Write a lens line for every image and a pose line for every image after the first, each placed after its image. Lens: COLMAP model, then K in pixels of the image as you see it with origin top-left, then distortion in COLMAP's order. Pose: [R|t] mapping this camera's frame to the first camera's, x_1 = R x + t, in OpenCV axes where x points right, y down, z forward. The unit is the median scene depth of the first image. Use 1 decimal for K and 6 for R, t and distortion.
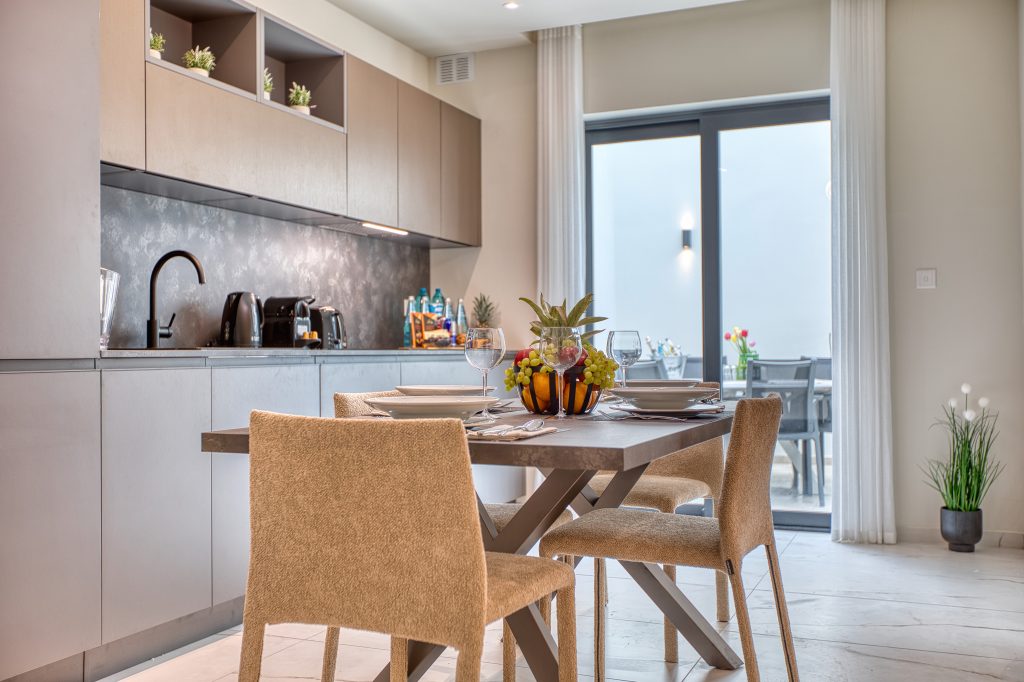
lens RADIAL K [[972.7, 0, 513.4], [0, 972.7, 354.1], [0, 0, 1]] dist [-0.005423, -0.006594]
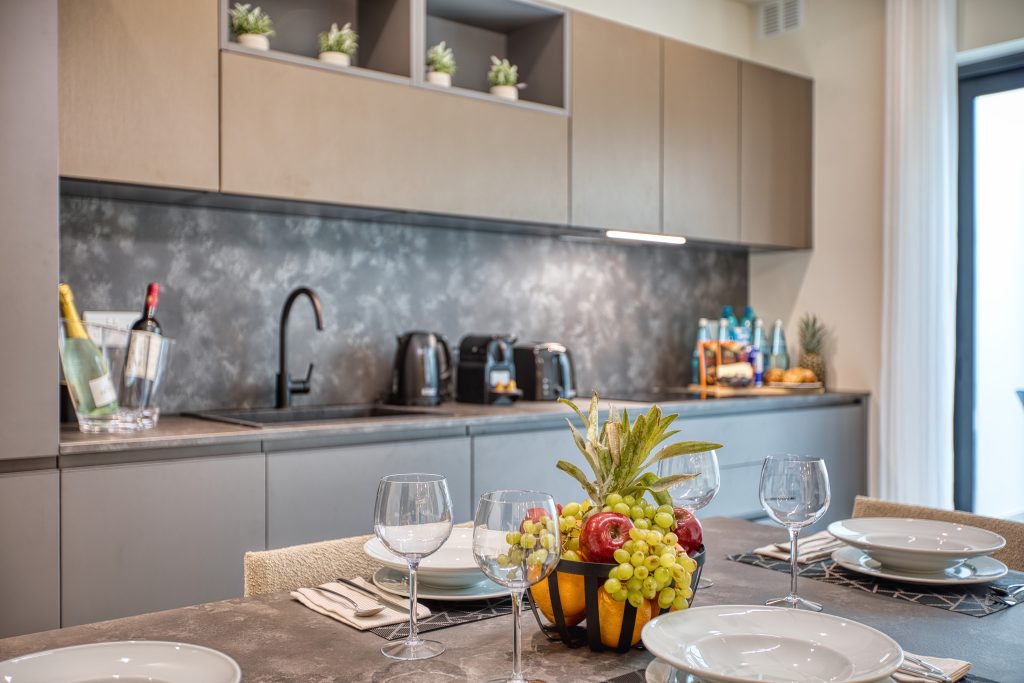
lens RADIAL K [[972.7, 0, 513.4], [0, 972.7, 354.6], [0, 0, 1]] dist [-0.005423, -0.006594]
pose [[0.891038, 0.017033, -0.453608, 0.126319], [-0.009729, 0.999783, 0.018430, -0.051151], [0.453824, -0.012009, 0.891011, 0.280358]]
